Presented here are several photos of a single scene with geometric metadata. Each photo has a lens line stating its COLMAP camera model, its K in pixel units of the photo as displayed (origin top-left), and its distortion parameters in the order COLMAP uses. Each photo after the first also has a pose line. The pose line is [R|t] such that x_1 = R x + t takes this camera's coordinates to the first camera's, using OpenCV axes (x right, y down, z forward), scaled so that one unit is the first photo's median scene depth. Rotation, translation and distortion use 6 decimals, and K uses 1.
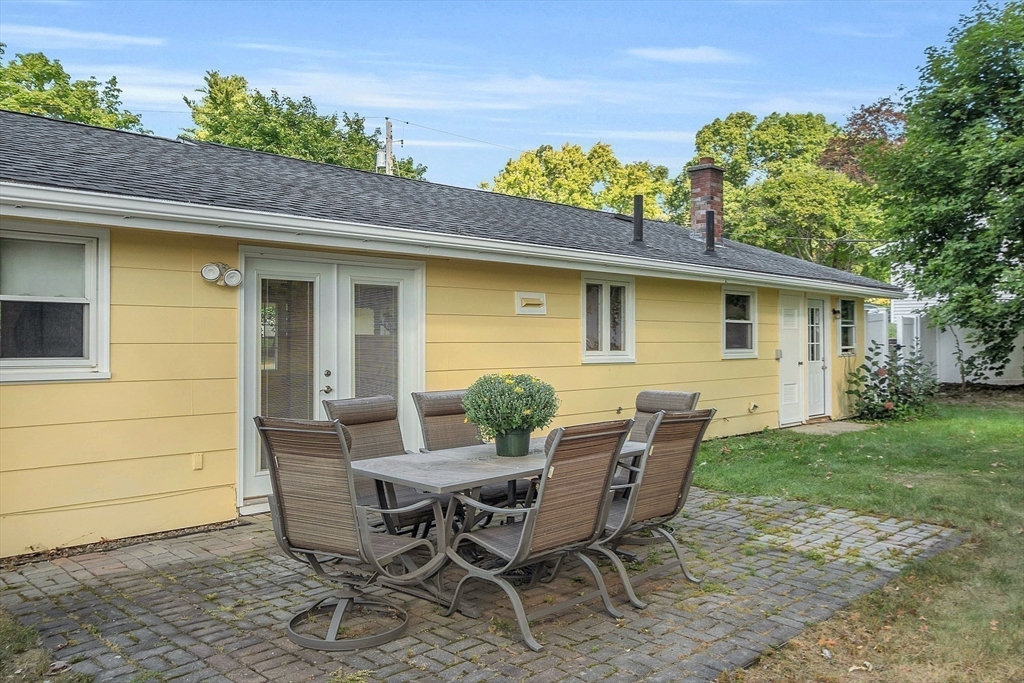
lens RADIAL K [[567.9, 0, 516.6], [0, 567.9, 344.4], [0, 0, 1]] dist [-0.014915, 0.001501]
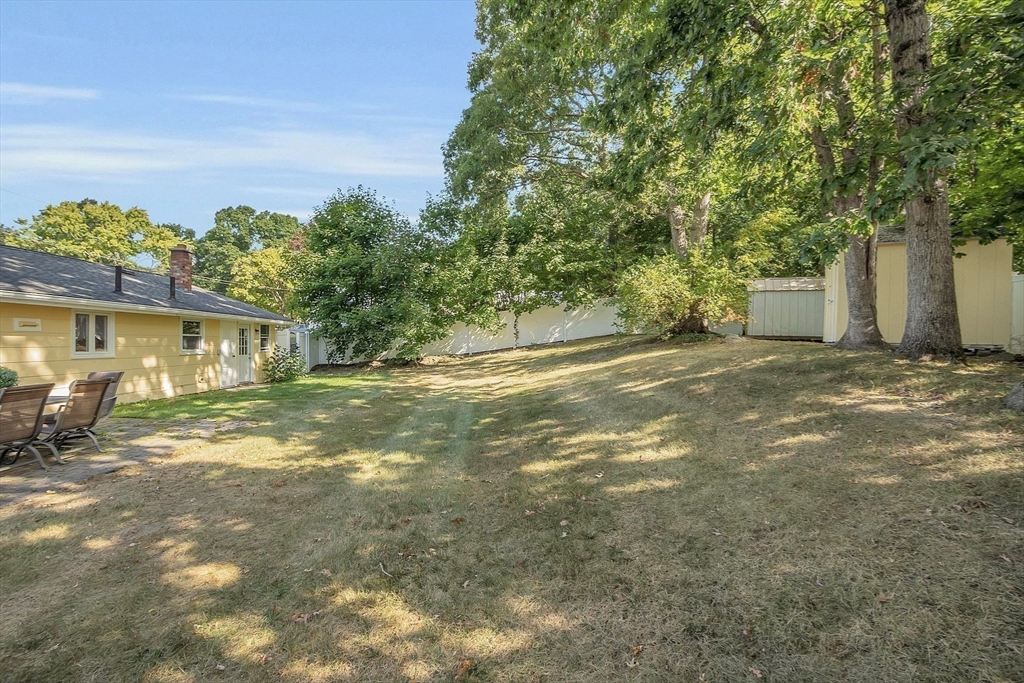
lens RADIAL K [[457.6, 0, 530.4], [0, 457.6, 341.4], [0, 0, 1]] dist [-0.001217, -0.000104]
pose [[0.760759, 0.004393, 0.649019, 0.164576], [-0.010611, 0.999928, 0.005671, -0.026192], [-0.648947, -0.011201, 0.760751, -0.603336]]
